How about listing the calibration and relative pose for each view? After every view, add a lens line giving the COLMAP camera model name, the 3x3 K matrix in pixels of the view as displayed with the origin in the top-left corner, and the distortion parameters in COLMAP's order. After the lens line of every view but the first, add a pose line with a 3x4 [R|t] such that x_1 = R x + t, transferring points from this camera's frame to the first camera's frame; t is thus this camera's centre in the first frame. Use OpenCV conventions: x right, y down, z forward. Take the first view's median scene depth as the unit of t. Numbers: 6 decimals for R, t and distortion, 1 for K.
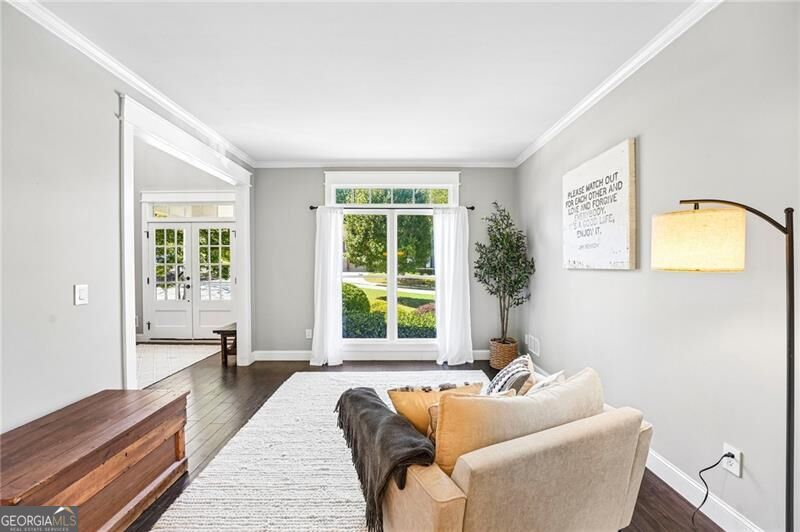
lens RADIAL K [[323.5, 0, 400.4], [0, 323.5, 265.6], [0, 0, 1]] dist [-0.026242, 0.001865]
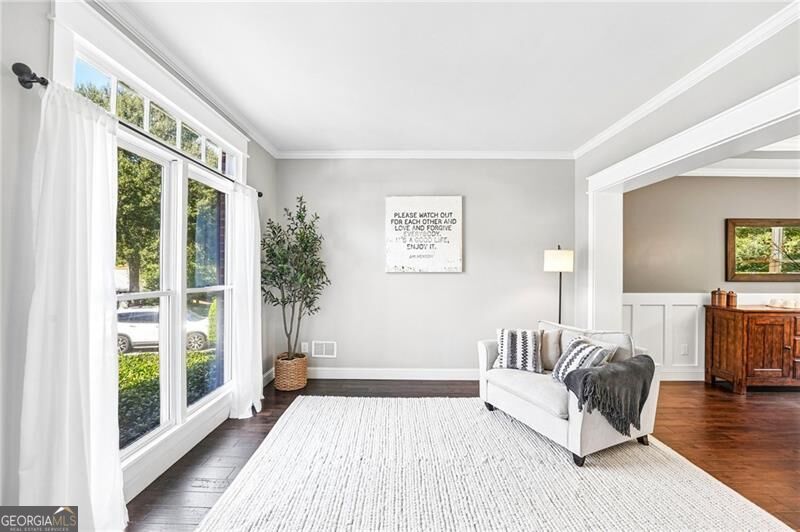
lens RADIAL K [[338.2, 0, 402.7], [0, 338.2, 267.7], [0, 0, 1]] dist [-0.024659, -0.000239]
pose [[0.010965, 0.005094, 0.999927, -0.884824], [0.002705, 0.999983, -0.005124, -0.003084], [-0.999936, 0.002761, 0.010951, 1.042602]]
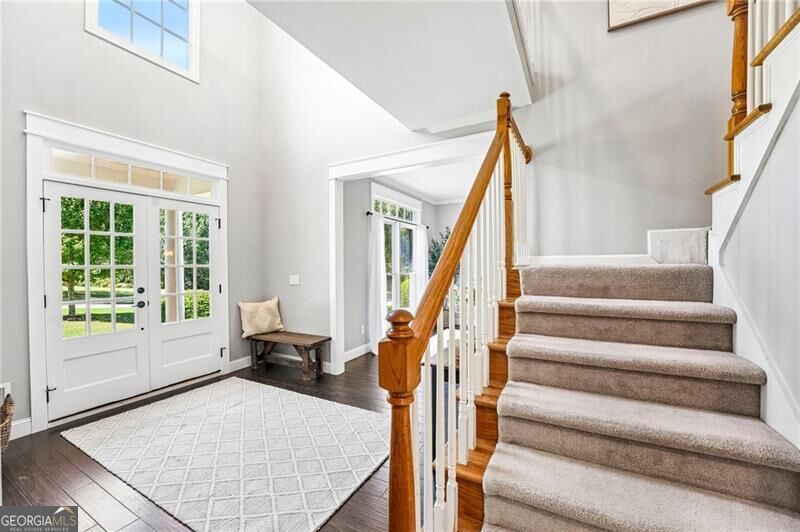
lens RADIAL K [[323.5, 0, 400.4], [0, 323.5, 265.7], [0, 0, 1]] dist [-0.026242, 0.001865]
pose [[0.481745, -0.007484, 0.876279, -1.863735], [0.007992, 0.999959, 0.004147, -0.008562], [-0.876275, 0.005005, 0.481785, 0.598594]]
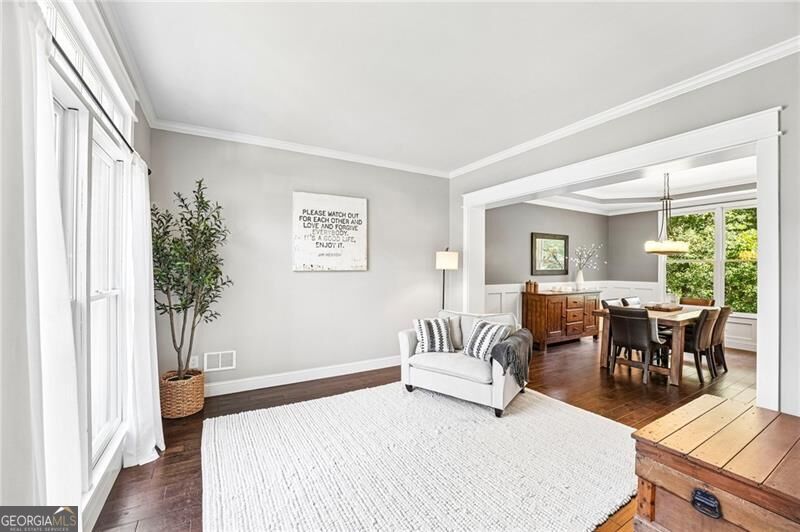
lens RADIAL K [[323.5, 0, 401.0], [0, 323.5, 267.3], [0, 0, 1]] dist [-0.026242, 0.001865]
pose [[-0.501030, -0.001285, 0.865429, -0.797193], [0.003757, 0.999986, 0.003660, -0.008932], [-0.865422, 0.005086, -0.501018, 1.414687]]
